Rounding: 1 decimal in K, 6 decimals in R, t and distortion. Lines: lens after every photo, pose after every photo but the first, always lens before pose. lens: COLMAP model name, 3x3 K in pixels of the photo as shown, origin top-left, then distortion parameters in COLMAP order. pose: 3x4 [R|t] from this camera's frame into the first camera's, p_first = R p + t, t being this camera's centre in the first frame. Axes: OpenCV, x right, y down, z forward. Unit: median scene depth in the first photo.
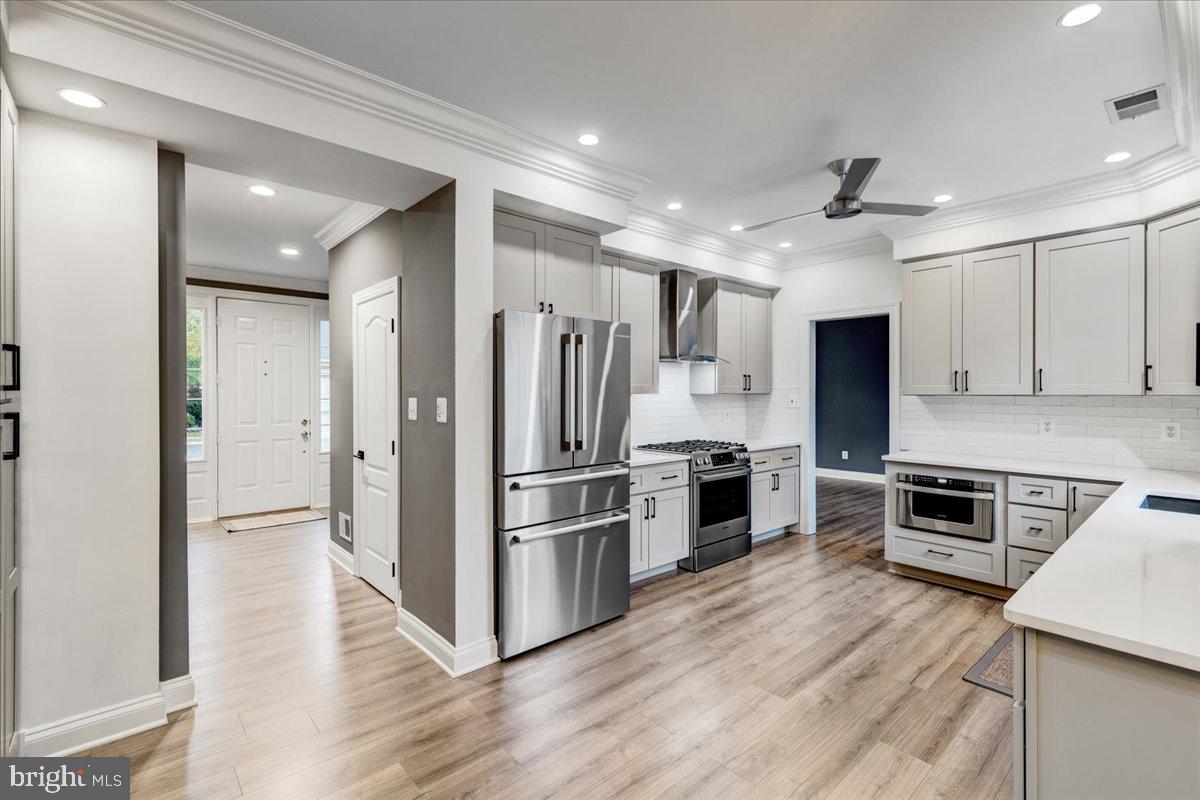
lens RADIAL K [[541.4, 0, 604.8], [0, 541.4, 398.3], [0, 0, 1]] dist [0.008516, -0.002519]
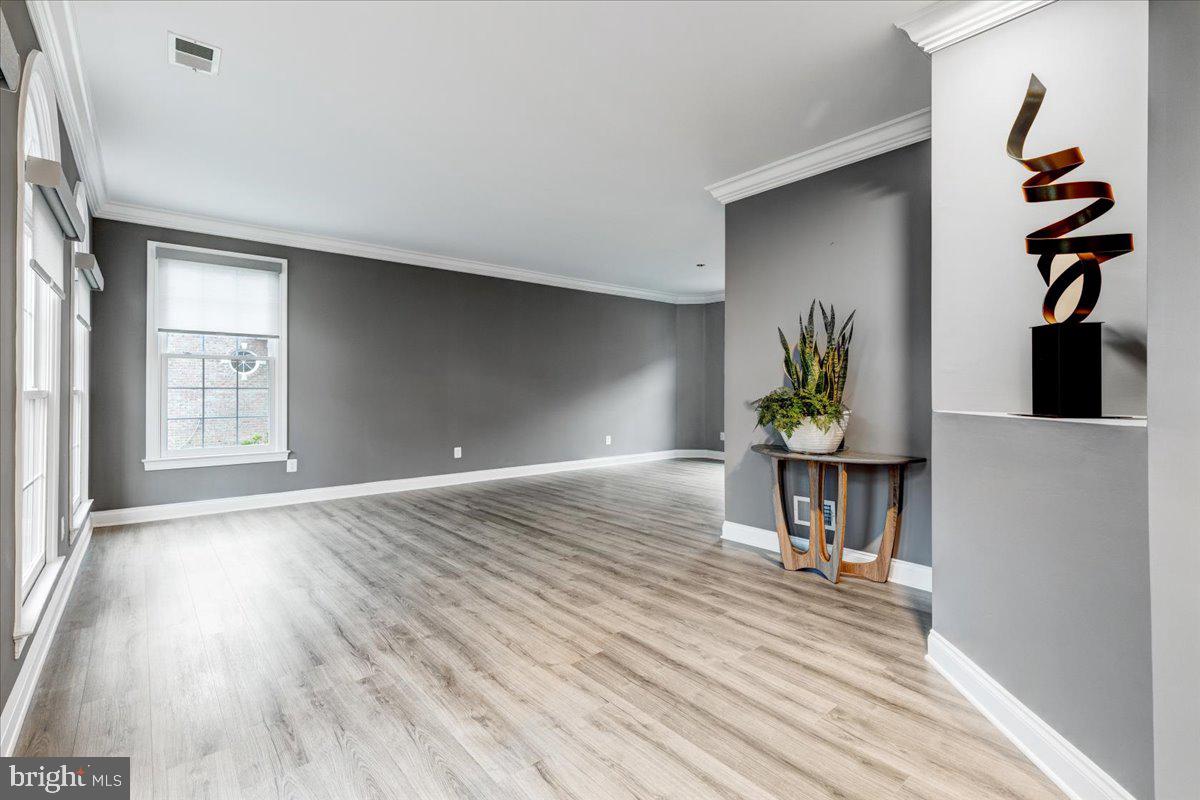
lens RADIAL K [[541.4, 0, 605.0], [0, 541.4, 410.2], [0, 0, 1]] dist [0.008516, -0.002519]
pose [[0.034872, -0.035486, 0.998762, -0.715709], [0.010315, 0.999329, 0.035146, 0.041698], [-0.999339, 0.009077, 0.035215, 1.646723]]
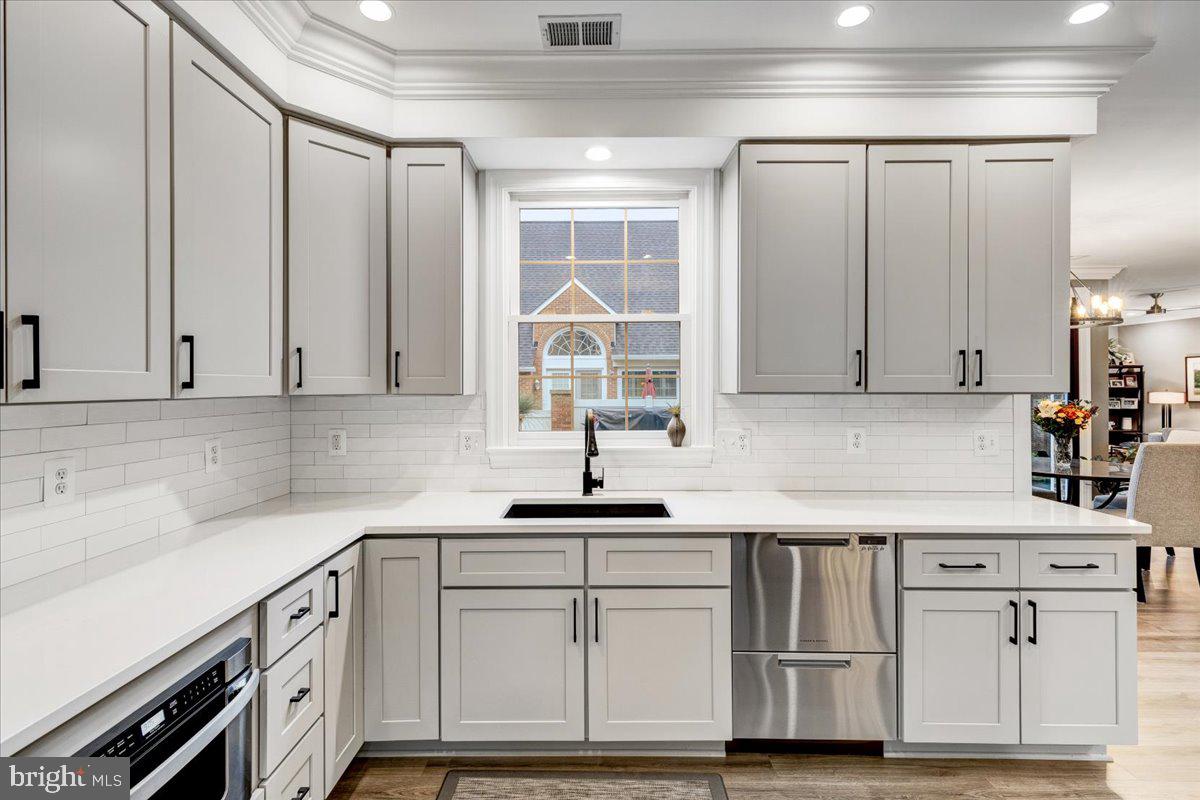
lens RADIAL K [[541.4, 0, 598.0], [0, 541.4, 387.0], [0, 0, 1]] dist [0.008516, -0.002519]
pose [[-0.738161, 0.003271, 0.674617, 0.254961], [0.009011, 0.999947, 0.005011, -0.012015], [-0.674565, 0.009777, -0.738151, 0.966880]]
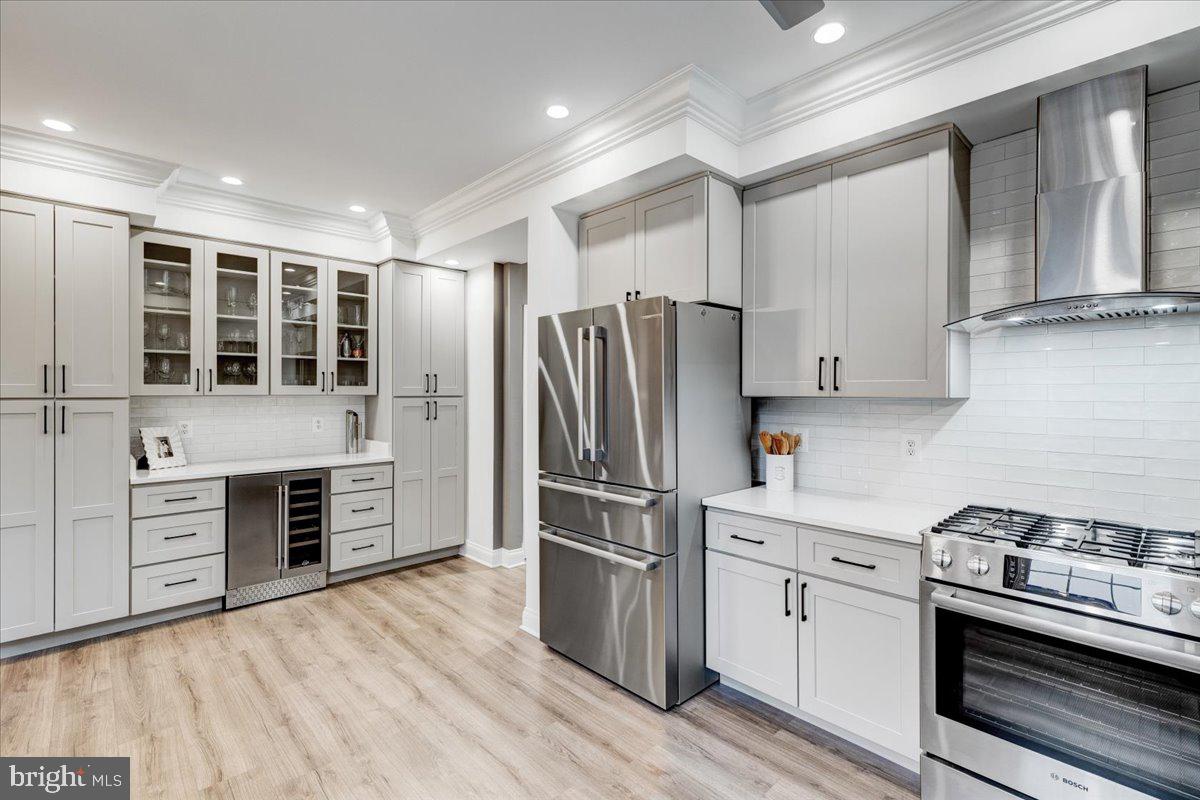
lens RADIAL K [[541.4, 0, 603.7], [0, 541.4, 393.2], [0, 0, 1]] dist [0.008516, -0.002519]
pose [[0.028933, 0.000905, -0.999581, 0.601742], [-0.012552, 0.999921, 0.000542, -0.009223], [0.999503, 0.012531, 0.028942, 0.731171]]
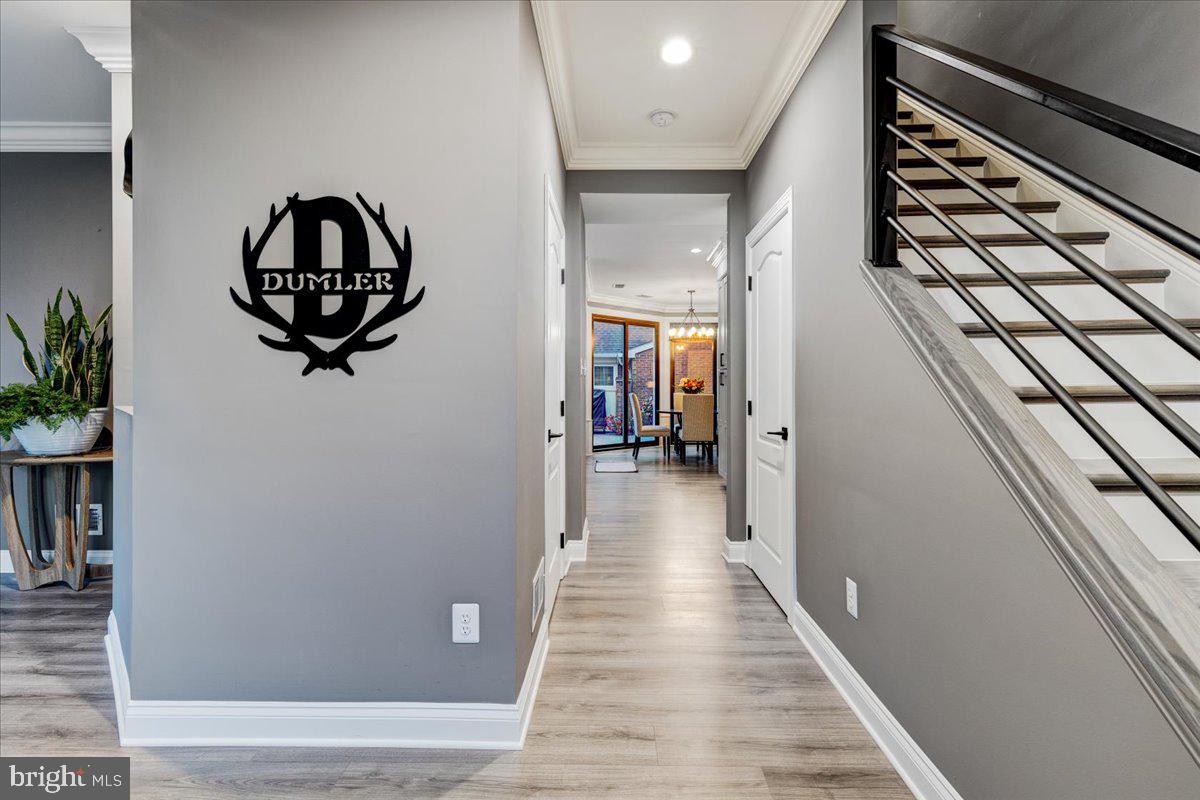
lens RADIAL K [[541.4, 0, 607.3], [0, 541.4, 399.2], [0, 0, 1]] dist [0.008516, -0.002519]
pose [[-0.741915, -0.017350, 0.670269, -0.956171], [0.006706, 0.999423, 0.033293, 0.041250], [-0.670460, 0.029196, -0.741371, 1.407595]]
